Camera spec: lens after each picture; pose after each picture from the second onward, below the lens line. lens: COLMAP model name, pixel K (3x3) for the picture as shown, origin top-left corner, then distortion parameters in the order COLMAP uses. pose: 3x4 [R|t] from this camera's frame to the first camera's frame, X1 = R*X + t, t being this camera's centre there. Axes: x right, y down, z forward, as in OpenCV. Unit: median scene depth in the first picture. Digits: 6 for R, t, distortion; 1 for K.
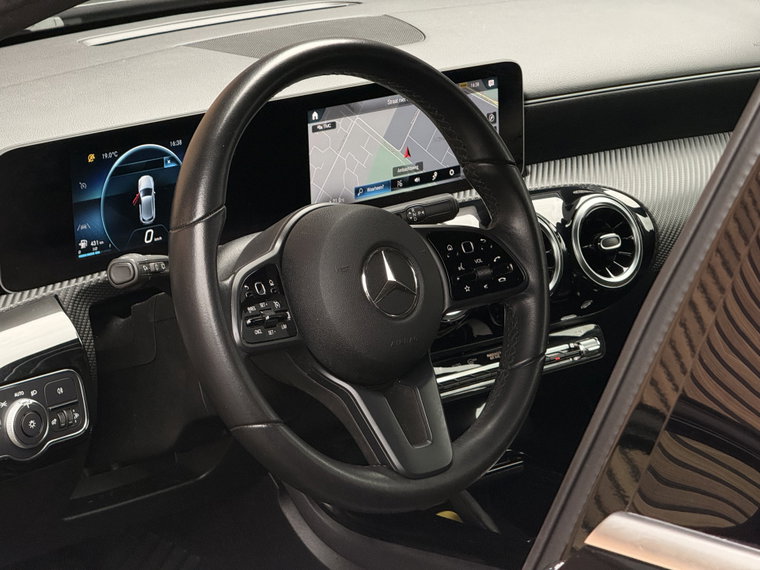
lens RADIAL K [[2685.6, 0, 380.0], [0, 2685.6, 285.0], [0, 0, 1]] dist [0.215390, 2.227511]
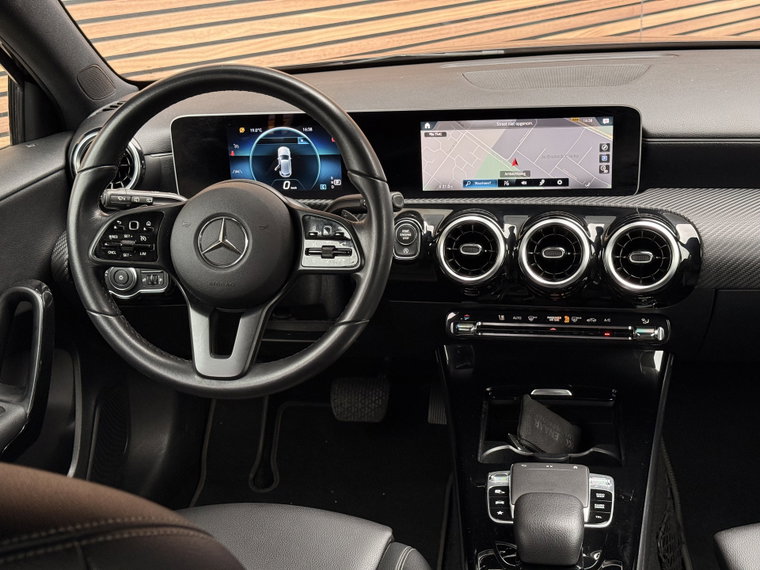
lens RADIAL K [[1108.0, 0, 380.0], [0, 1108.0, 285.0], [0, 0, 1]] dist [0.257400, -0.847057]
pose [[0.590487, 0.239802, -0.770597, 0.448956], [-0.152830, 0.970784, 0.184989, -0.087066], [0.792444, 0.008536, 0.609885, 0.610548]]
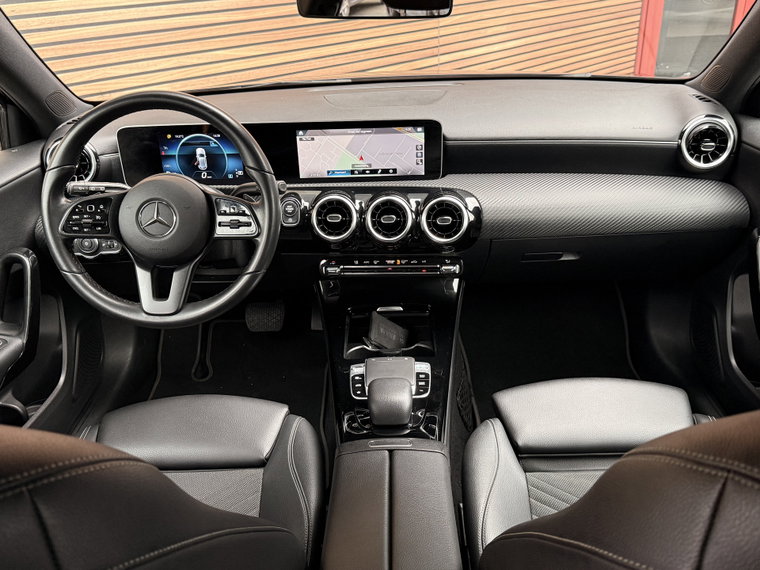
lens RADIAL K [[680.3, 0, 380.0], [0, 680.3, 285.0], [0, 0, 1]] dist [0.224337, -0.493859]
pose [[0.700255, 0.278579, -0.657294, 0.414273], [-0.146324, 0.957180, 0.249792, -0.093397], [0.698736, -0.078741, 0.711033, 0.644840]]
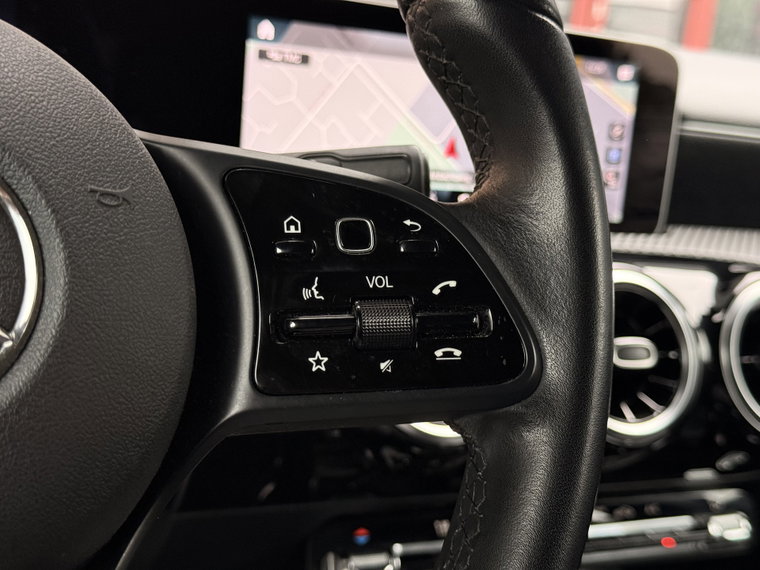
lens RADIAL K [[1108.0, 0, 380.0], [0, 1108.0, 285.0], [0, 0, 1]] dist [0.257400, -0.847057]
pose [[0.958283, 0.146398, -0.245480, 0.061874], [-0.168600, 0.983059, -0.071893, 0.000612], [0.230796, 0.110282, 0.966732, 0.790065]]
